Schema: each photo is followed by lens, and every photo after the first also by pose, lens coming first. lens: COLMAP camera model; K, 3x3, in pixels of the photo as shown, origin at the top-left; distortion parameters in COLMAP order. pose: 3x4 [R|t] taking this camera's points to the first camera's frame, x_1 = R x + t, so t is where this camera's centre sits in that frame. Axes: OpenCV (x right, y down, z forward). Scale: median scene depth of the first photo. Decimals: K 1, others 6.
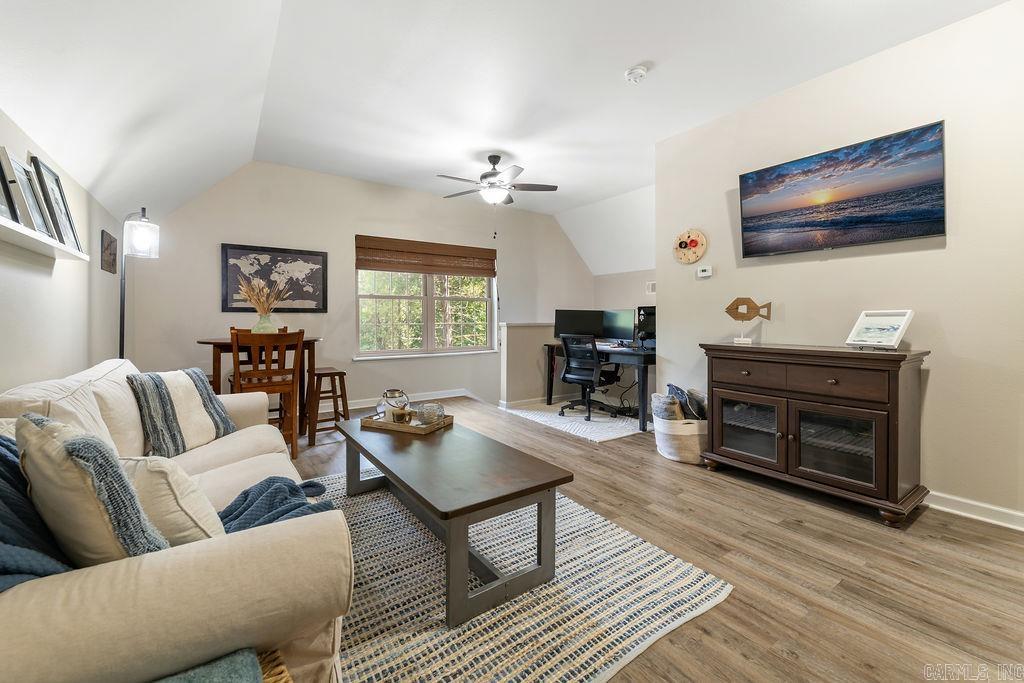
lens RADIAL K [[415.9, 0, 508.7], [0, 415.9, 312.8], [0, 0, 1]] dist [0.000420, -0.000109]
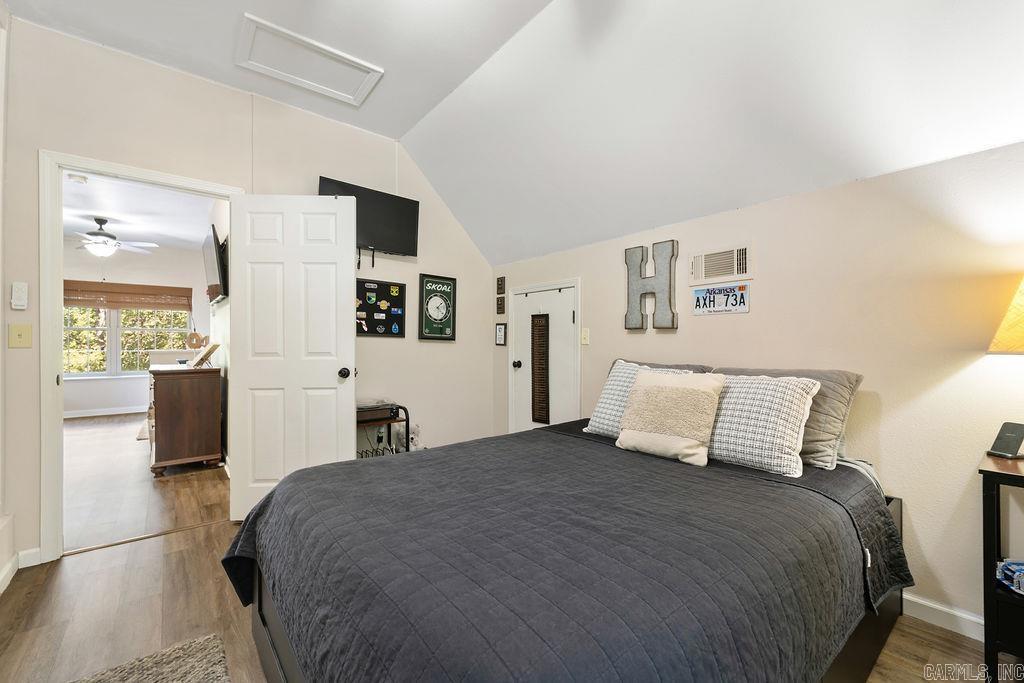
lens RADIAL K [[426.5, 0, 511.8], [0, 426.5, 343.3], [0, 0, 1]] dist [0.000880, 0.000071]
pose [[0.997518, -0.001723, 0.070389, 1.525335], [0.000849, 0.999922, 0.012448, -0.019714], [-0.070405, -0.012357, 0.997442, -0.521491]]
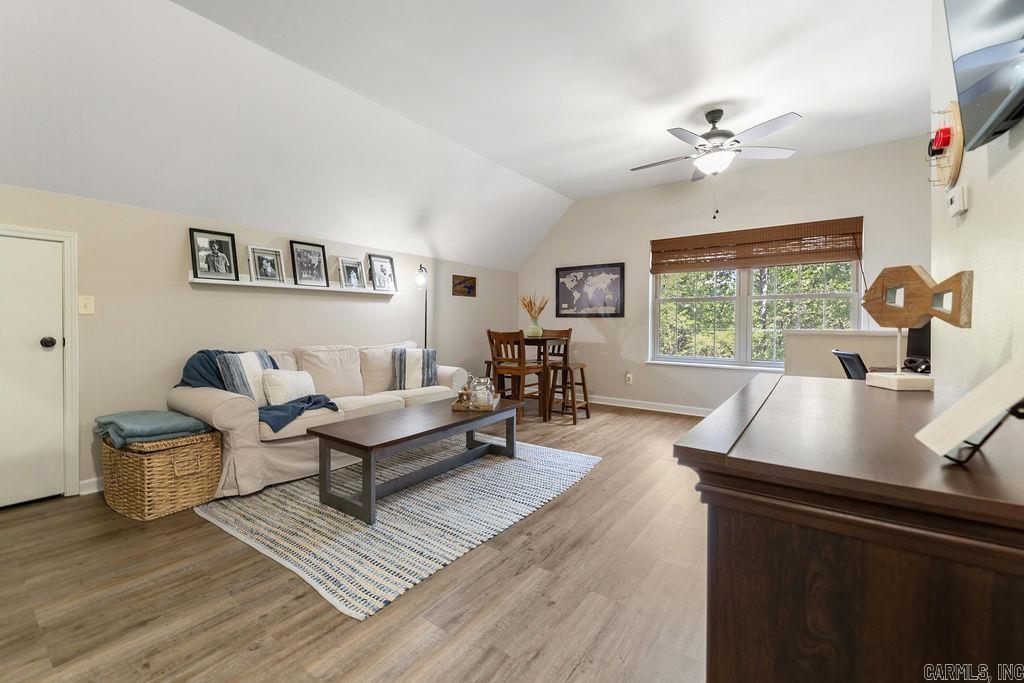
lens RADIAL K [[423.3, 0, 517.0], [0, 423.3, 321.7], [0, 0, 1]] dist [0.002401, 0.000021]
pose [[0.331772, 0.001003, -0.943359, 0.799062], [0.007993, 0.999961, 0.003874, 0.008105], [0.943326, -0.008825, 0.331751, 0.538032]]
